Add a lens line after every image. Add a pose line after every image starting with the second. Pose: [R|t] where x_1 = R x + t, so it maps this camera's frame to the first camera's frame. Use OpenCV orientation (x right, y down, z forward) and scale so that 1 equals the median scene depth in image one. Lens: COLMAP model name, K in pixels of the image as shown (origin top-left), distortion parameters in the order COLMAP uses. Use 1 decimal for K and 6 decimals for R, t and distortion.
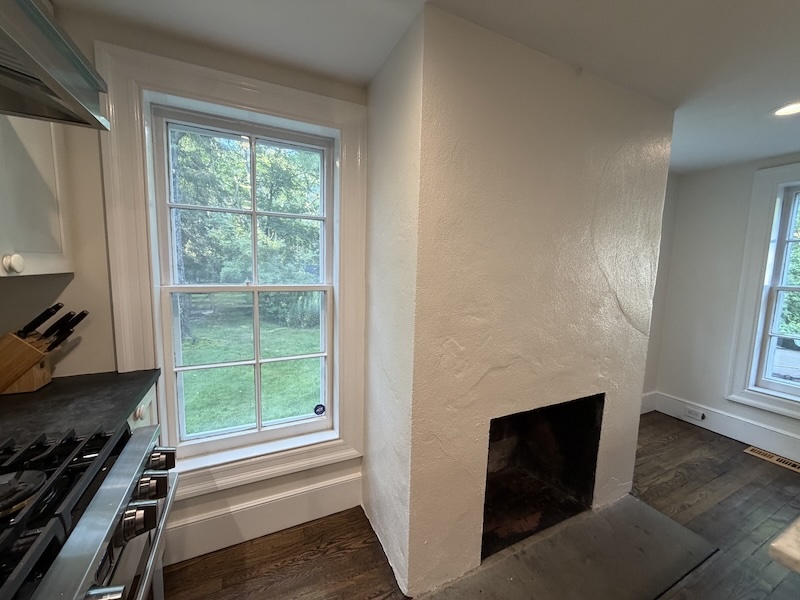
lens RADIAL K [[326.4, 0, 406.2], [0, 326.4, 303.4], [0, 0, 1]] dist [-0.003812, -0.000171]
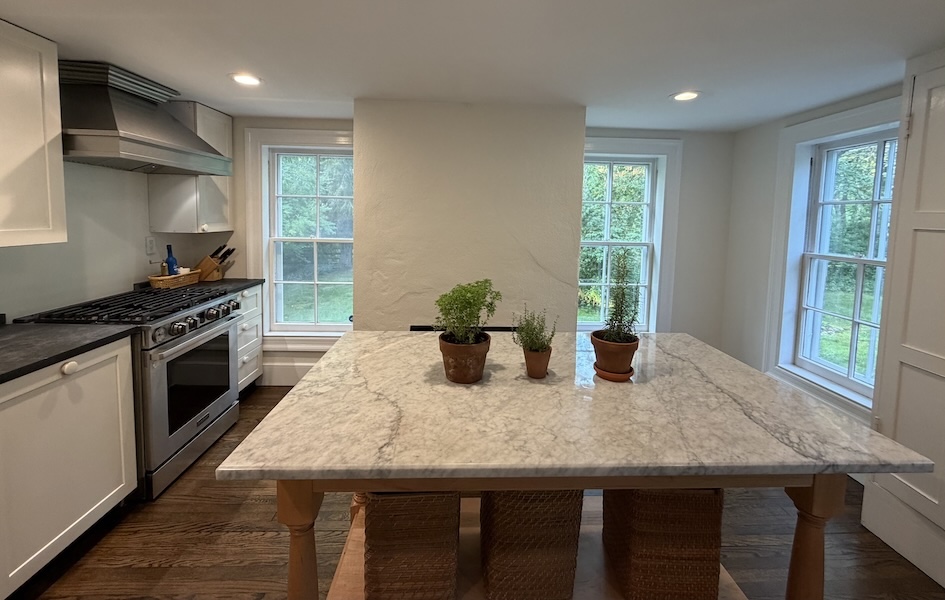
lens RADIAL K [[393.8, 0, 480.9], [0, 393.8, 244.0], [0, 0, 1]] dist [0.000404, 0.000341]
pose [[0.914878, 0.028221, -0.402742, 1.457127], [-0.048632, 0.997994, -0.040542, 0.020833], [0.400790, 0.056677, 0.914415, -0.700920]]
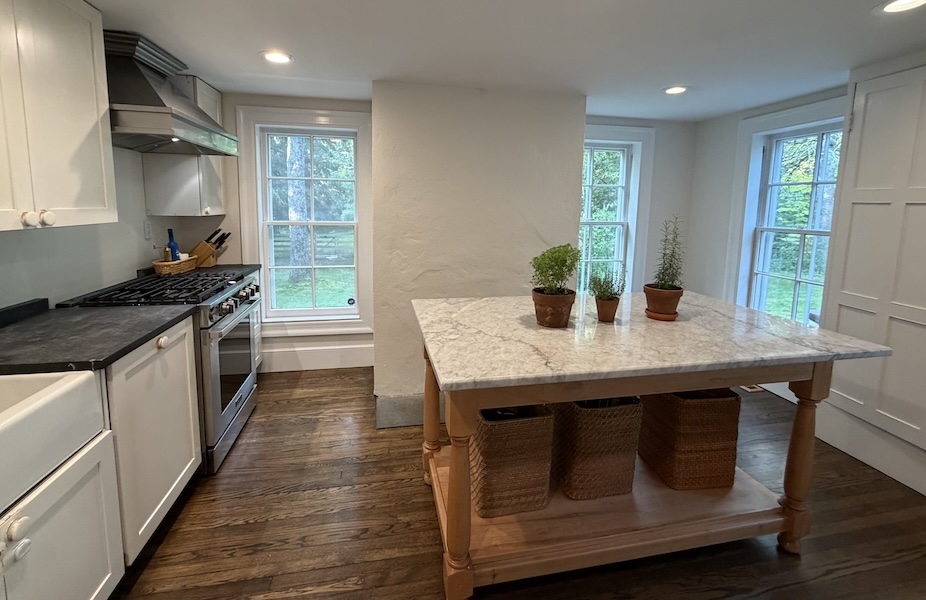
lens RADIAL K [[416.1, 0, 466.2], [0, 416.1, 256.0], [0, 0, 1]] dist [0.000603, 0.000298]
pose [[0.967952, 0.024174, -0.249971, 1.064724], [-0.023282, 0.999708, 0.006525, 0.110850], [0.250056, -0.000496, 0.968231, -1.114313]]
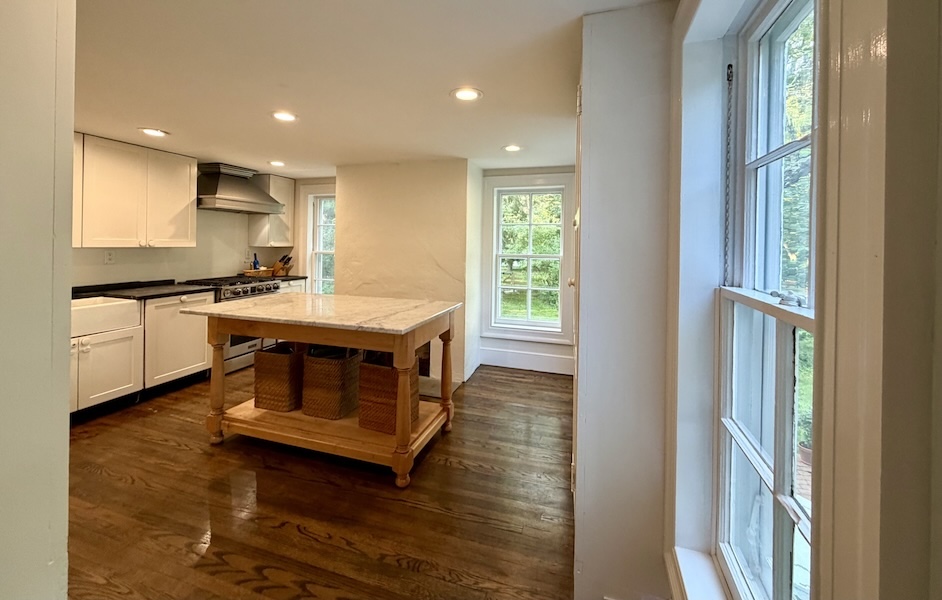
lens RADIAL K [[410.7, 0, 482.9], [0, 410.7, 243.3], [0, 0, 1]] dist [0.000479, 0.000977]
pose [[0.709035, -0.010801, -0.705090, 3.415506], [-0.081446, 0.991937, -0.097097, 0.133548], [0.700454, 0.126271, 0.702439, -0.689382]]
